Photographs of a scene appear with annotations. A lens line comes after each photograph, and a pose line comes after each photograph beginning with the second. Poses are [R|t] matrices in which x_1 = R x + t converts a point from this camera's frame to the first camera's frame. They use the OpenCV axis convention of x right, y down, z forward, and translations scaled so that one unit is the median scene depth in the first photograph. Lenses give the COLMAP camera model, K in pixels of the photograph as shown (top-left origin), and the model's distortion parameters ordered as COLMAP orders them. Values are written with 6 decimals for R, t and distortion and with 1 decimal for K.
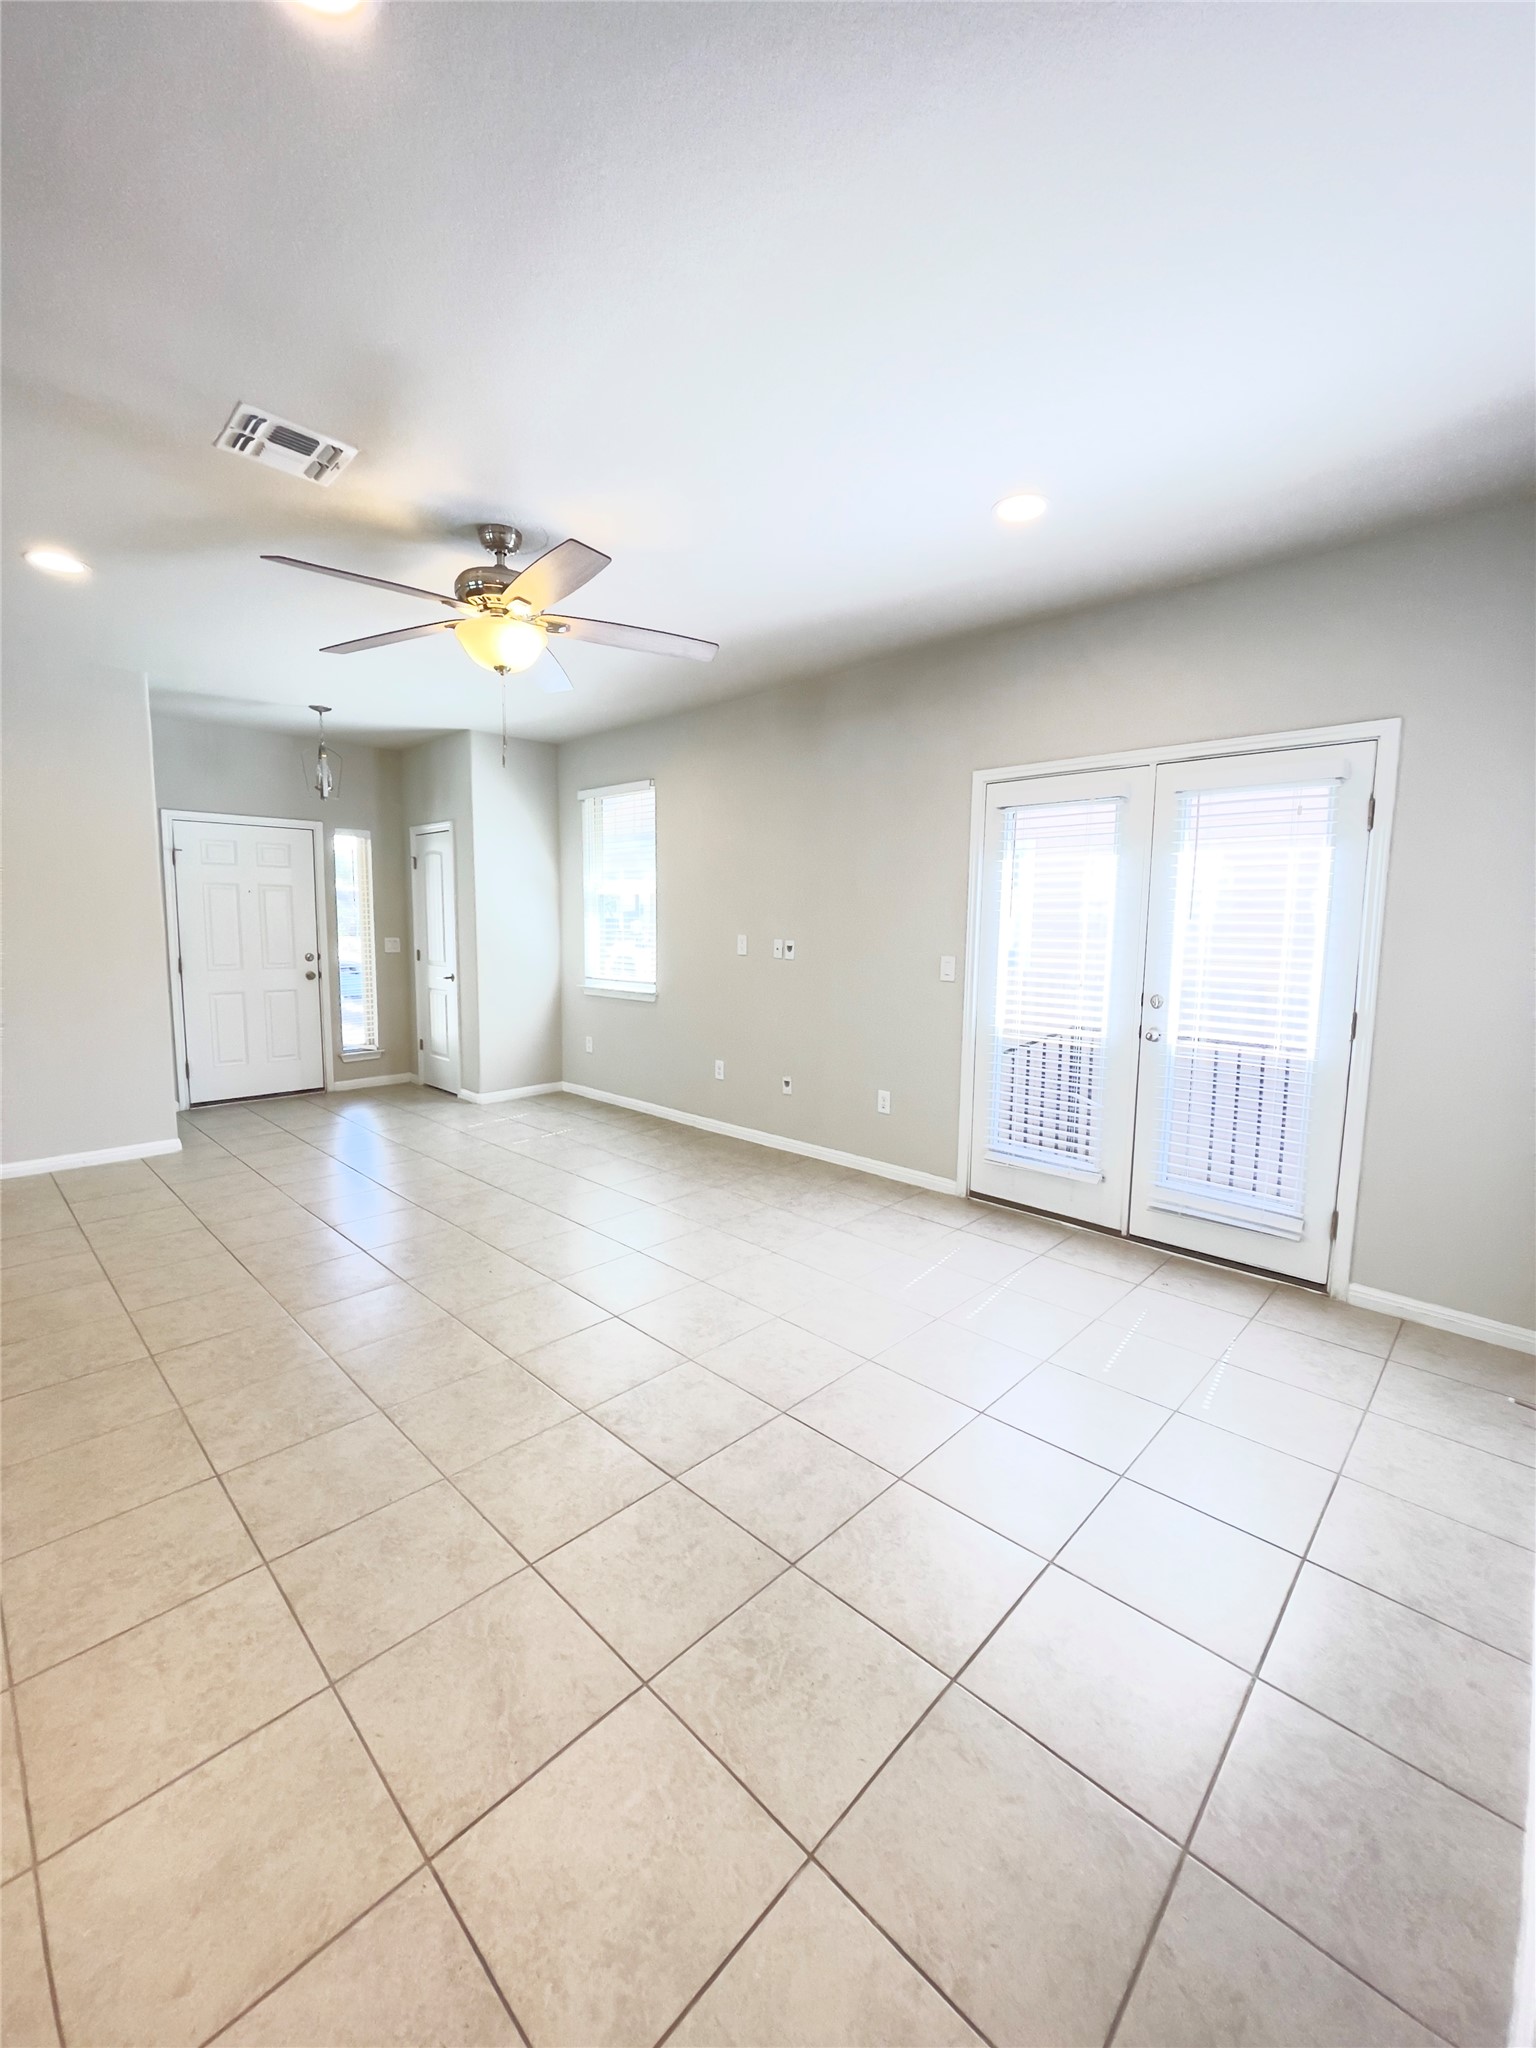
lens RADIAL K [[825.8, 0, 767.8], [0, 825.8, 1029.6], [0, 0, 1]] dist [-0.009998, 0.000282]
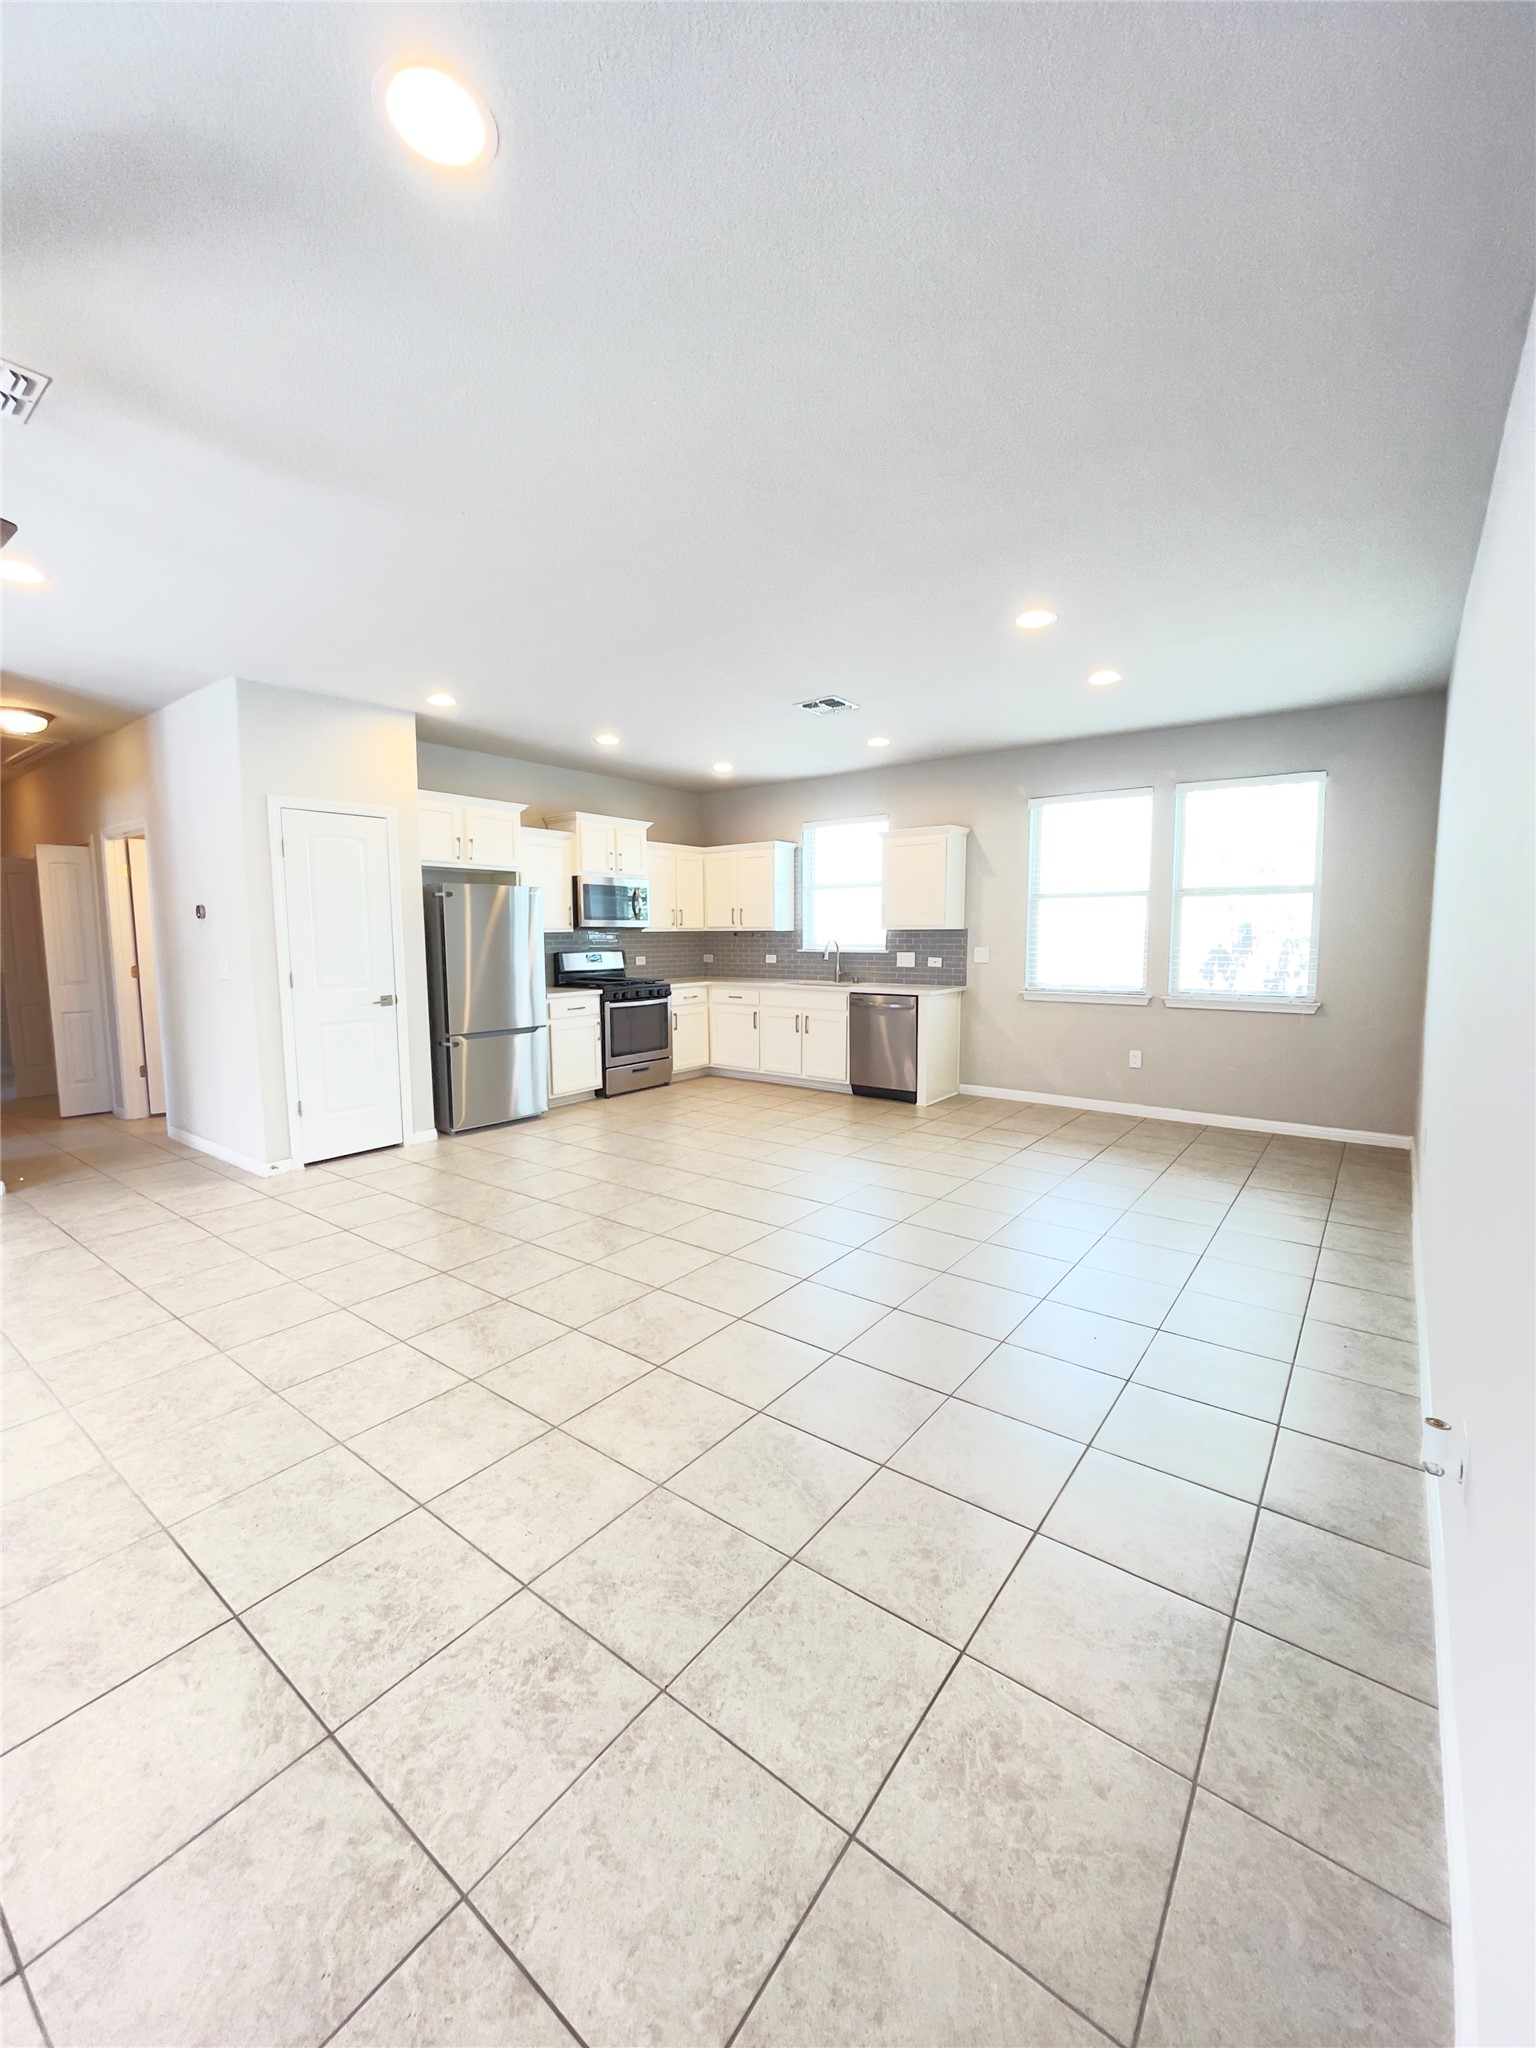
lens RADIAL K [[819.8, 0, 770.9], [0, 819.8, 1019.1], [0, 0, 1]] dist [-0.001044, 0.000296]
pose [[-0.992288, 0.005128, -0.123851, -1.295483], [-0.023418, 0.973397, 0.227924, -0.271000], [0.121725, 0.229066, -0.965770, 2.029084]]
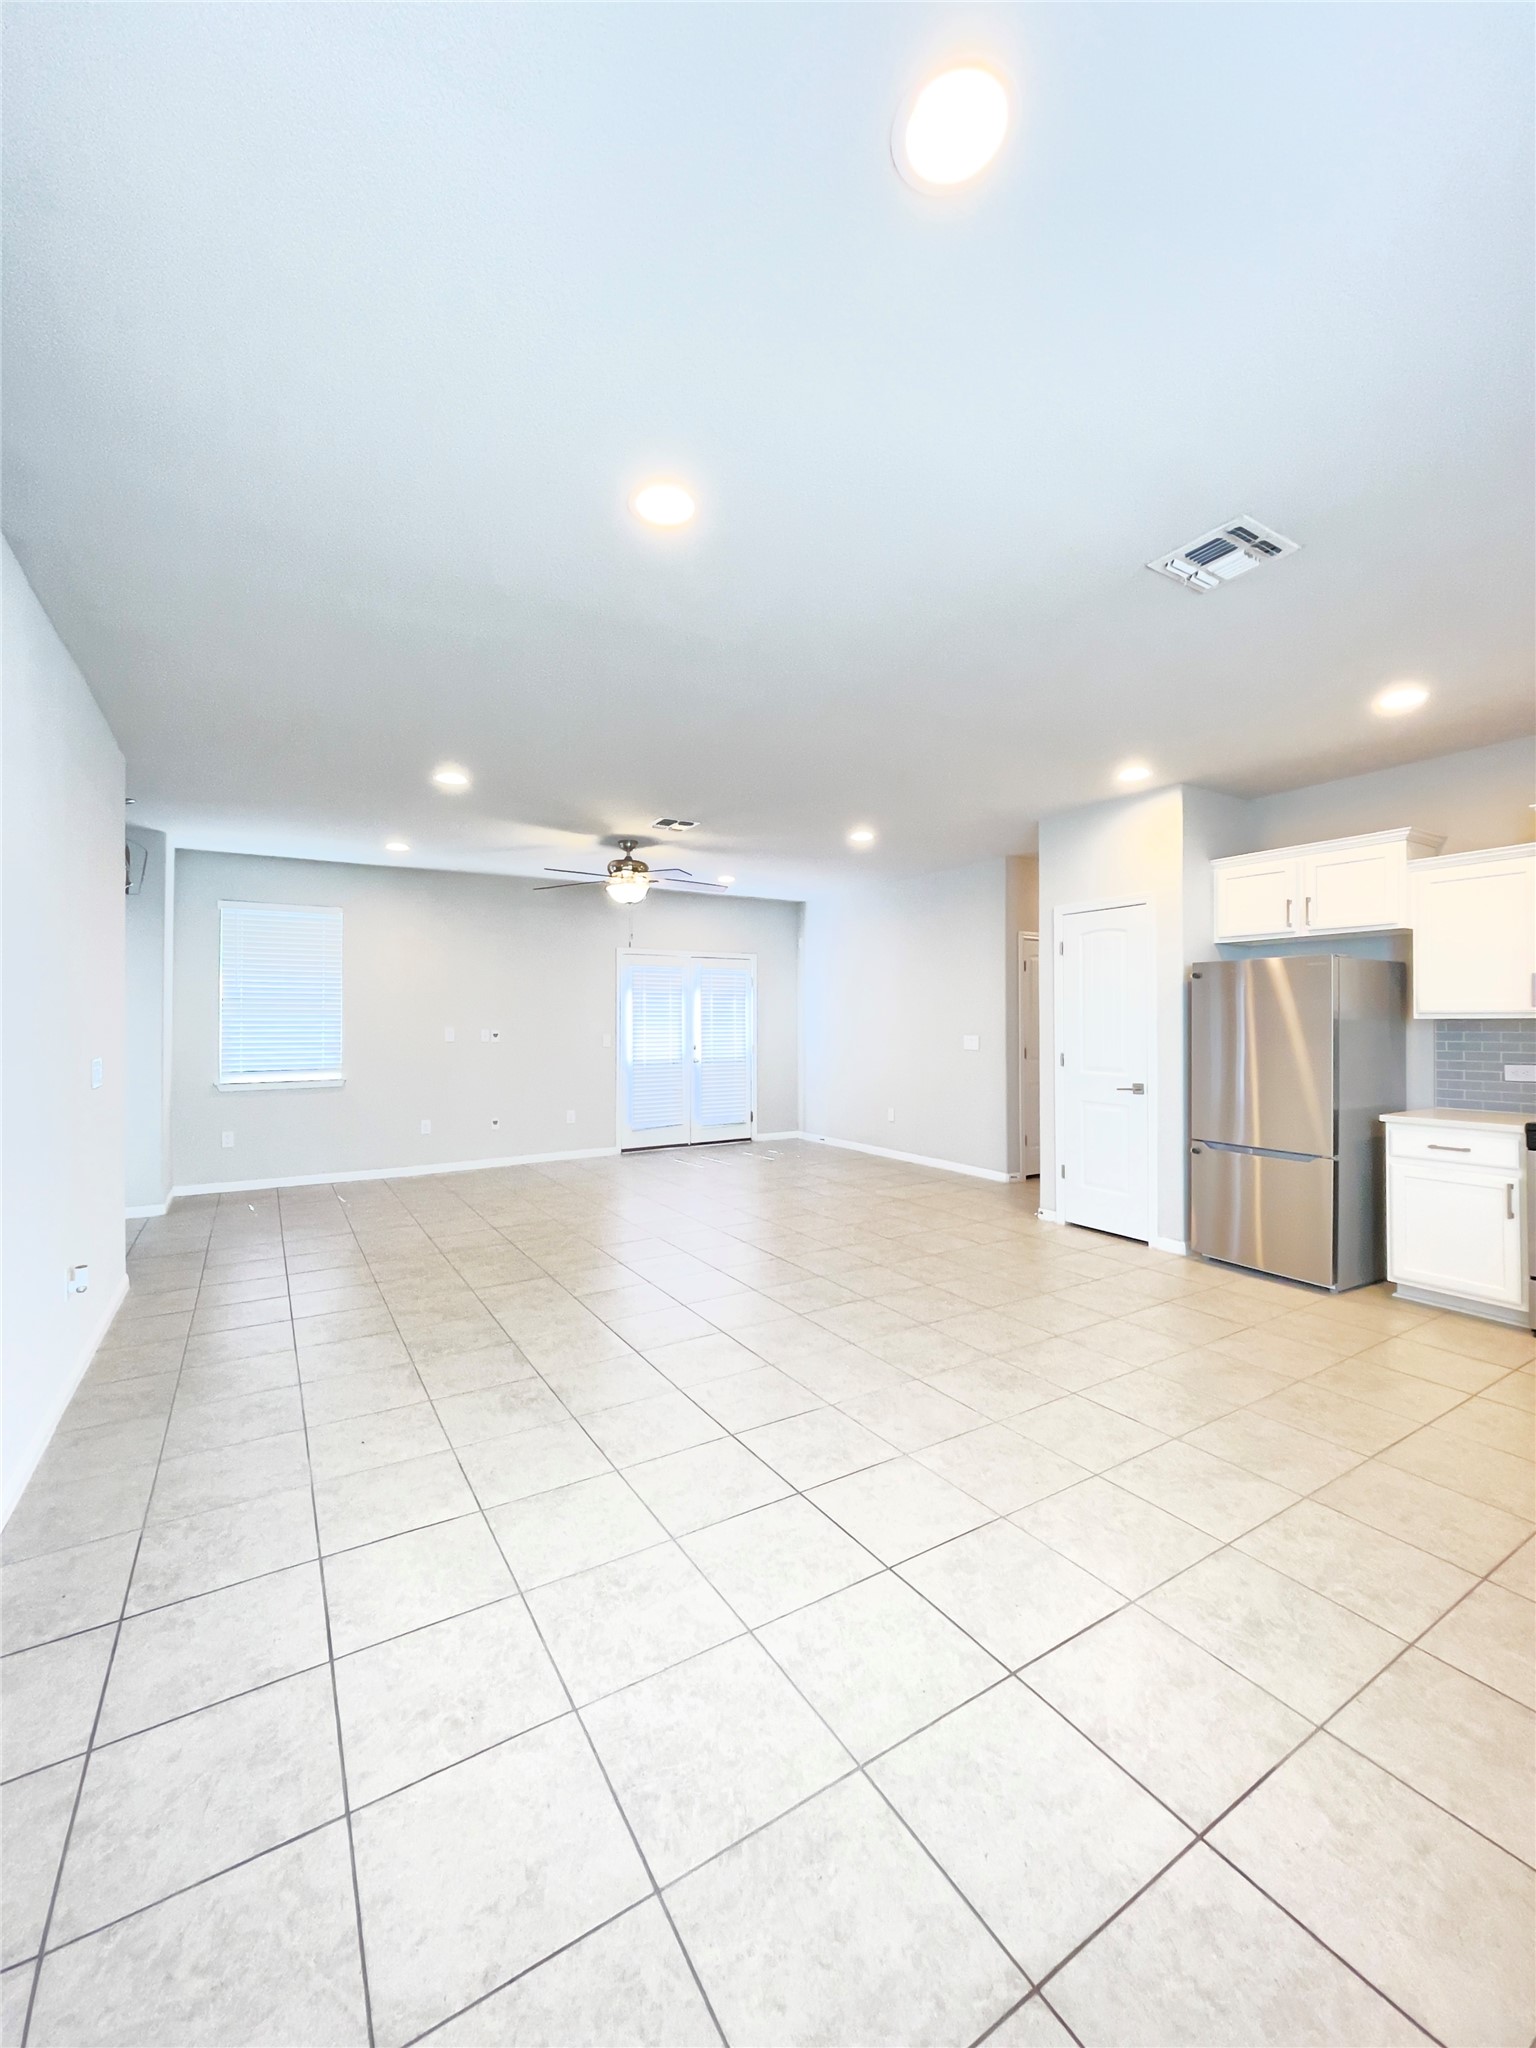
lens RADIAL K [[813.8, 0, 768.0], [0, 813.8, 1024.0], [0, 0, 1]] dist [-0.068598, 0.000049]
pose [[0.260009, 0.004772, 0.965594, -2.763144], [0.112357, 0.993046, -0.035162, -0.001686], [-0.959047, 0.117633, 0.257664, 0.175128]]
